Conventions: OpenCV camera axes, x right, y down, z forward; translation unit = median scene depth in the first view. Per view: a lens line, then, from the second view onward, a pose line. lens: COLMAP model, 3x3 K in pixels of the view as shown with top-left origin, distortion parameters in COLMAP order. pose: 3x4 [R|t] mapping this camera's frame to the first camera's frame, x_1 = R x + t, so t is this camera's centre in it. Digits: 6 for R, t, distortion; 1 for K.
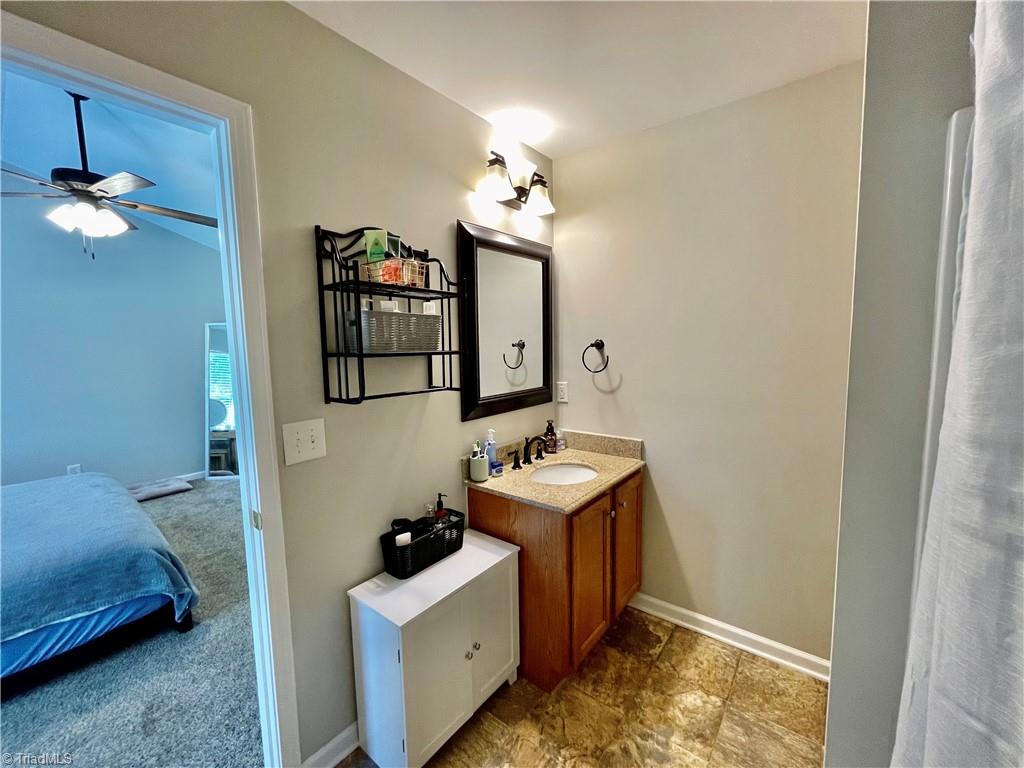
lens RADIAL K [[418.4, 0, 514.2], [0, 418.4, 381.6], [0, 0, 1]] dist [0.000139, -0.000012]
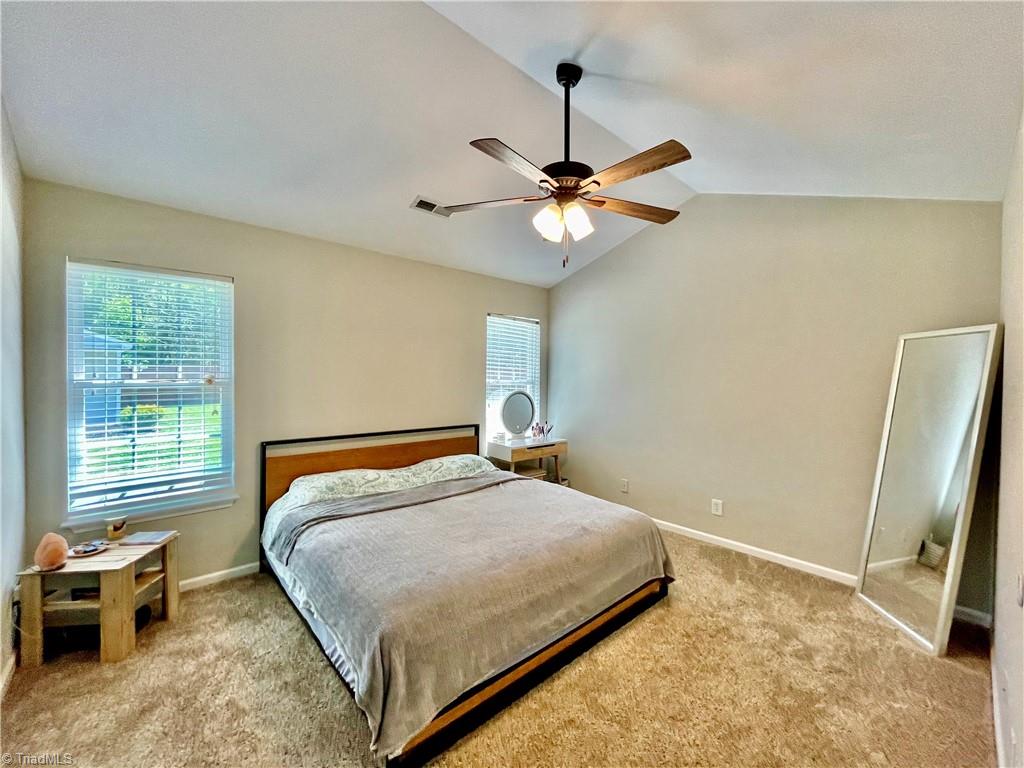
lens RADIAL K [[418.4, 0, 514.2], [0, 418.4, 381.6], [0, 0, 1]] dist [0.000139, -0.000012]
pose [[-0.154467, 0.037842, -0.987273, -0.052660], [-0.105222, 0.992953, 0.054523, -0.035286], [0.982379, 0.112305, -0.149397, 0.390317]]
